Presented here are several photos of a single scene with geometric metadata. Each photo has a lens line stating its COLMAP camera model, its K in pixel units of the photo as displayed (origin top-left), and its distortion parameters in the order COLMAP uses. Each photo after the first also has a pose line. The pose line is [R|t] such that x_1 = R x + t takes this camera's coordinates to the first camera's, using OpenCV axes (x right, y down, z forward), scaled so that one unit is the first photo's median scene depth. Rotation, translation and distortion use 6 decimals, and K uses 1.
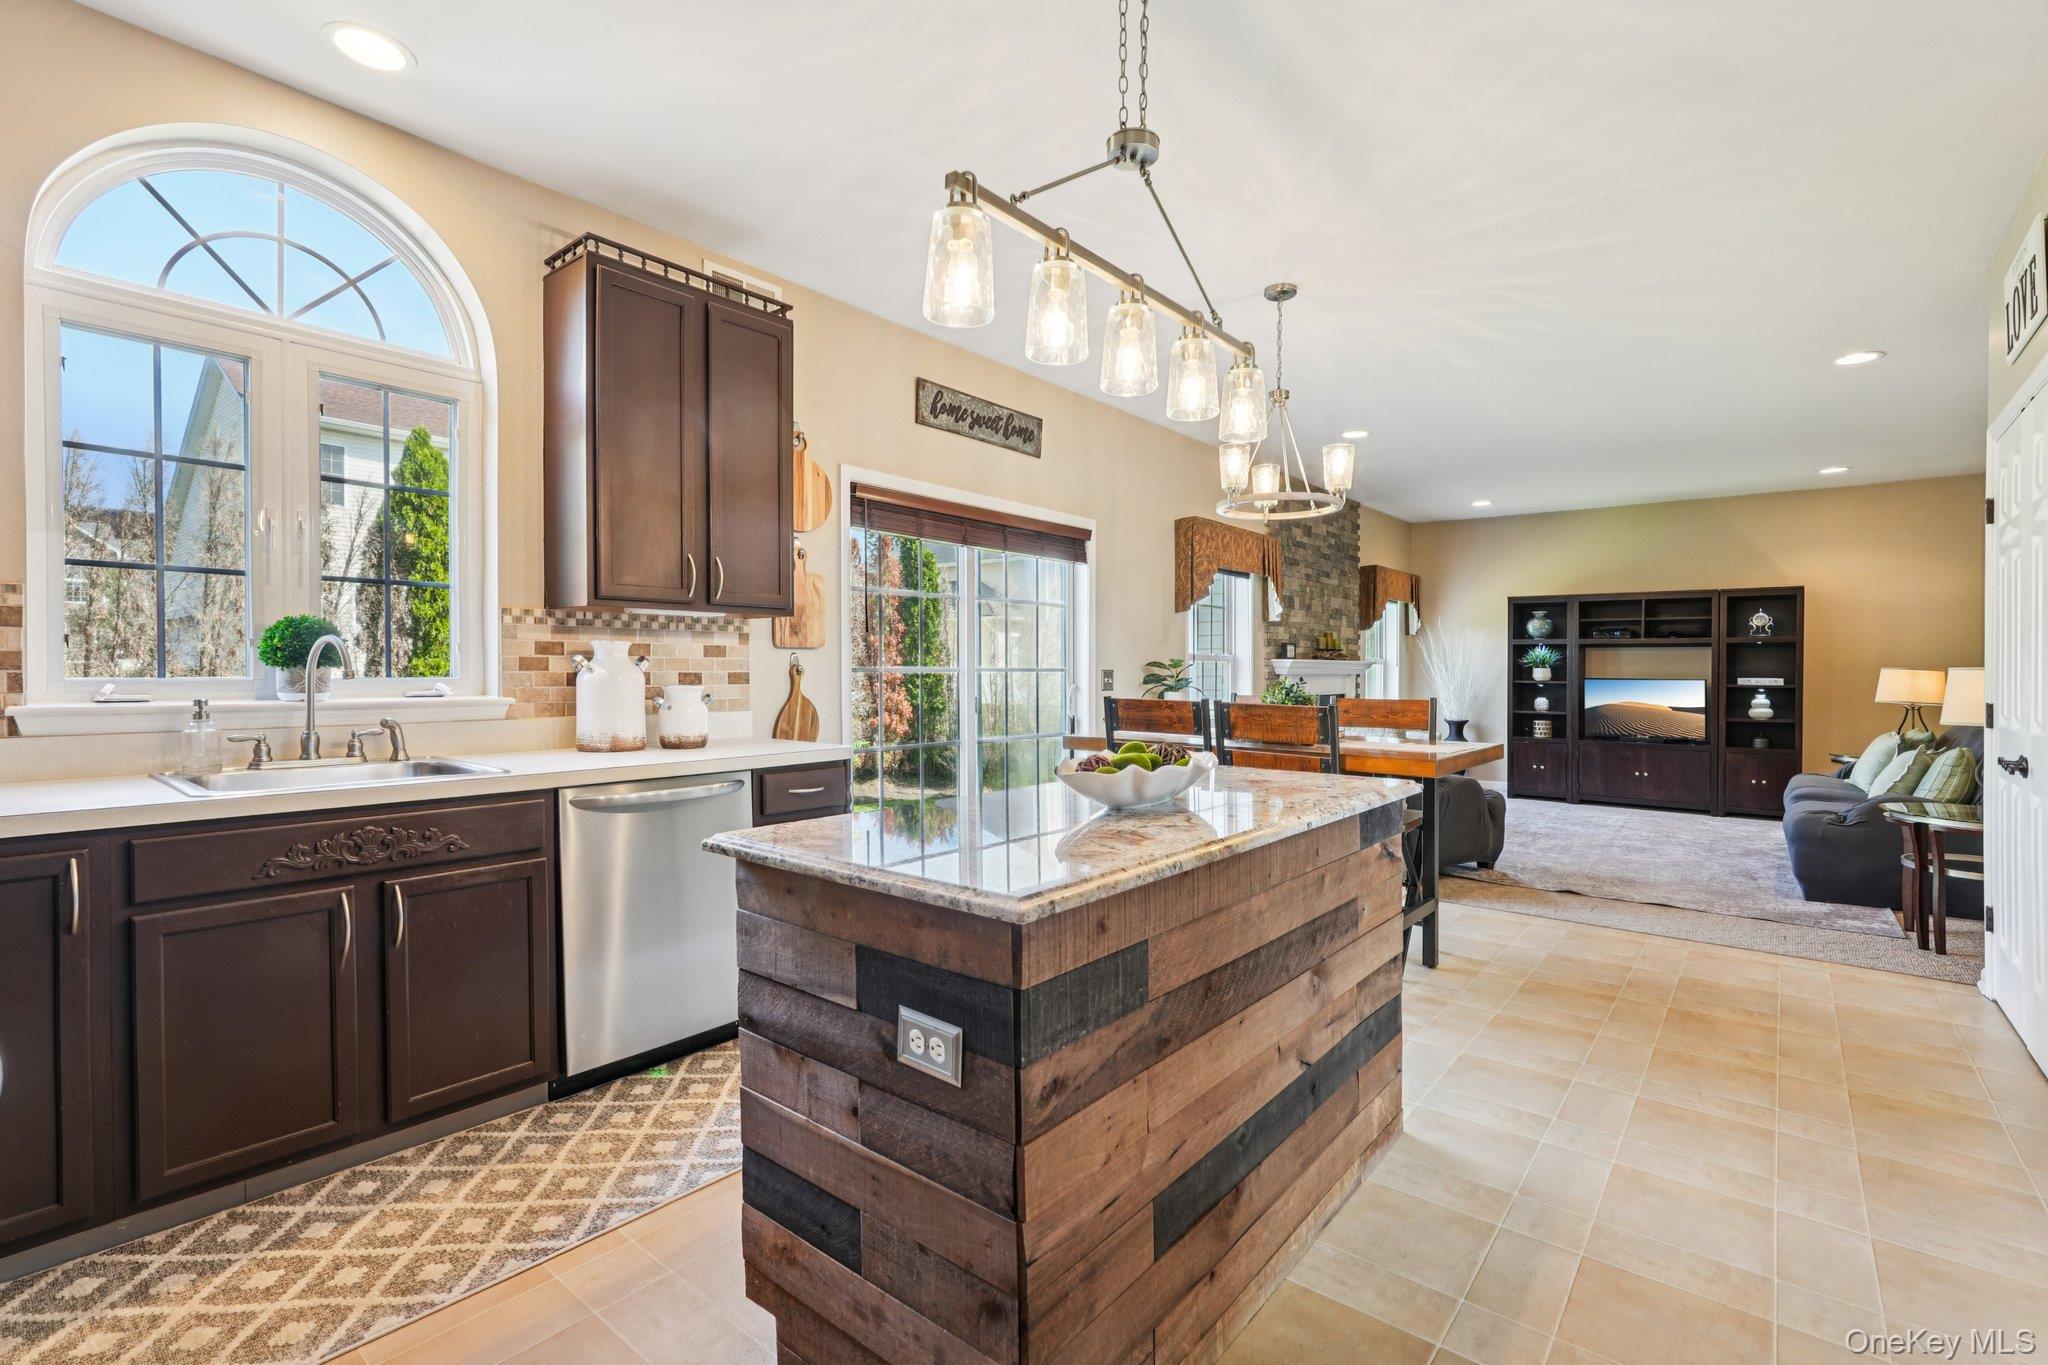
lens RADIAL K [[944.5, 0, 1022.4], [0, 944.5, 661.9], [0, 0, 1]] dist [-0.007765, 0.006320]
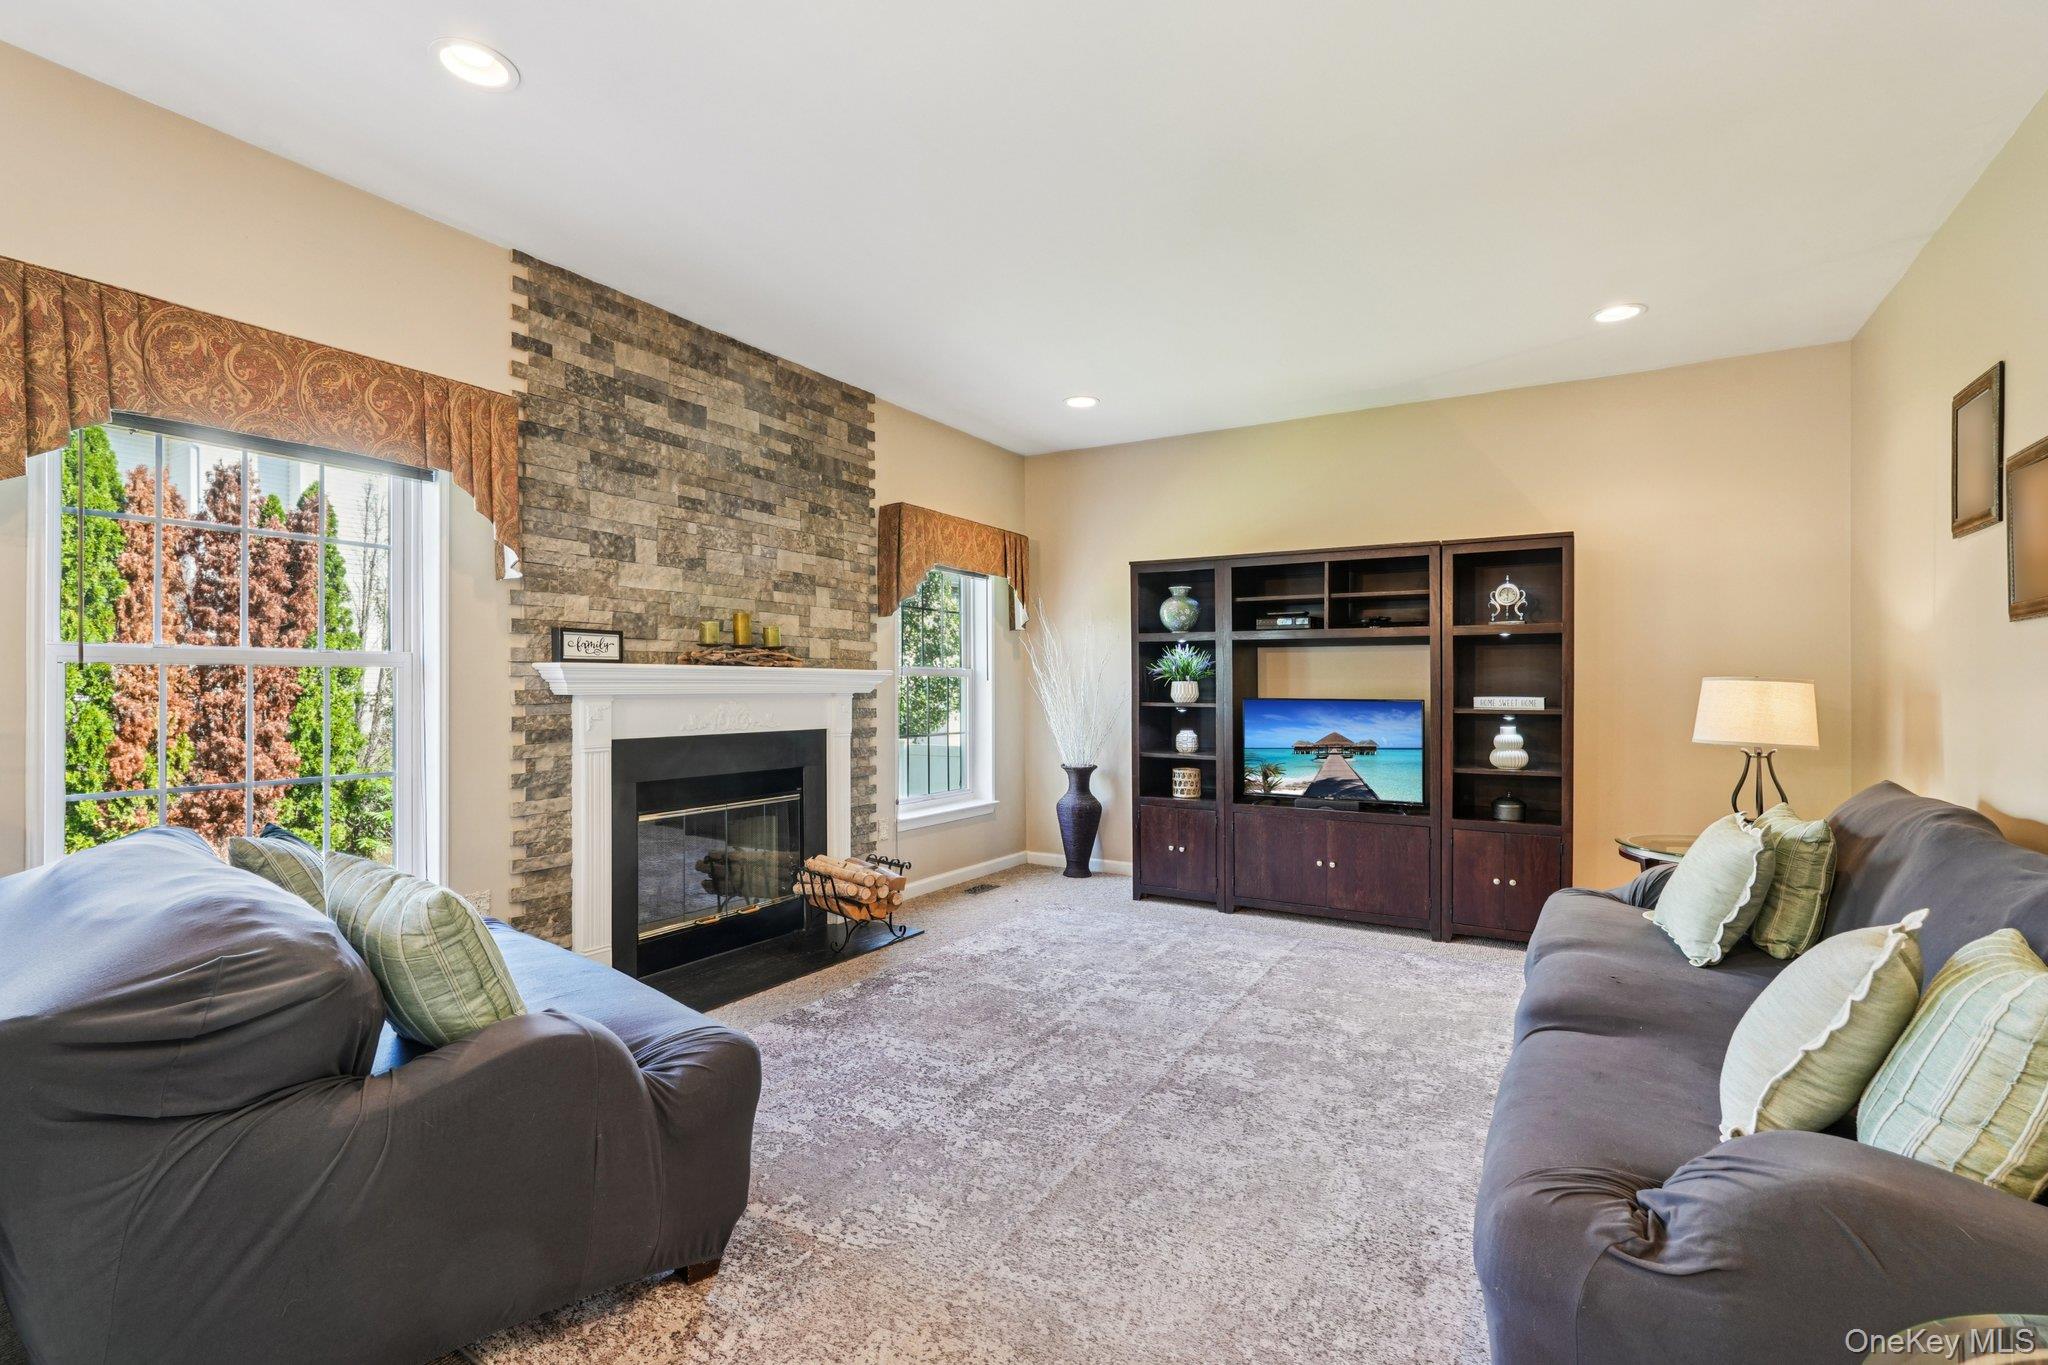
lens RADIAL K [[944.5, 0, 1018.1], [0, 944.5, 671.6], [0, 0, 1]] dist [-0.007765, 0.006320]
pose [[0.990562, -0.002157, 0.137048, 0.413998], [0.003442, 0.999952, -0.009143, 0.006089], [-0.137021, 0.009528, 0.990522, 0.478402]]
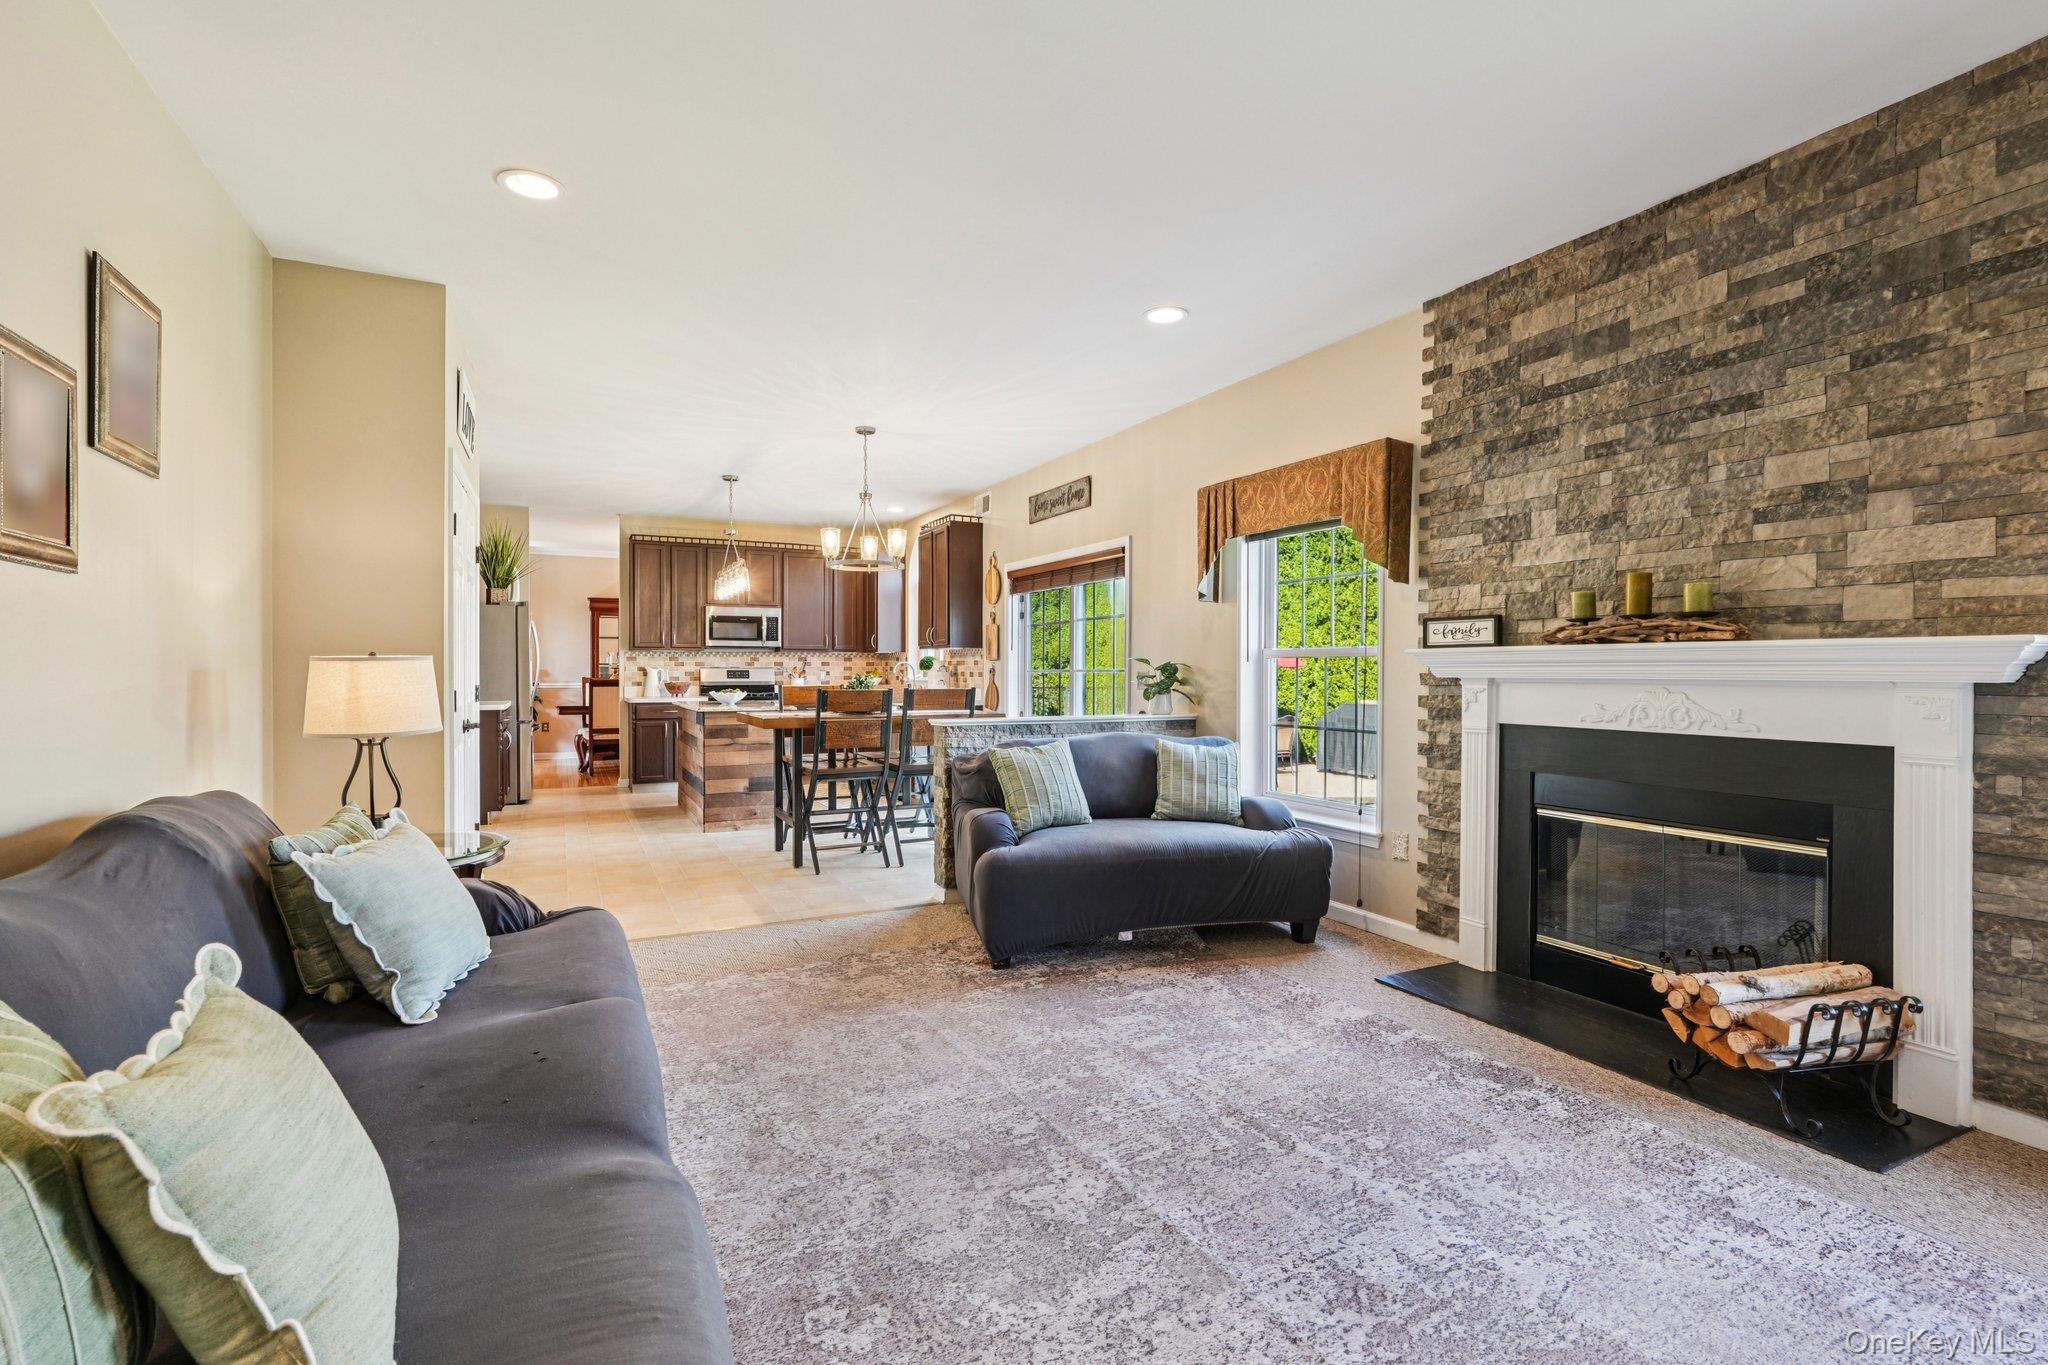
lens RADIAL K [[944.5, 0, 1032.0], [0, 944.5, 678.1], [0, 0, 1]] dist [-0.007765, 0.006320]
pose [[-0.408715, 0.000037, -0.912662, 0.801502], [-0.000236, 1.000000, 0.000146, 0.012519], [0.912662, 0.000275, -0.408715, 0.950260]]
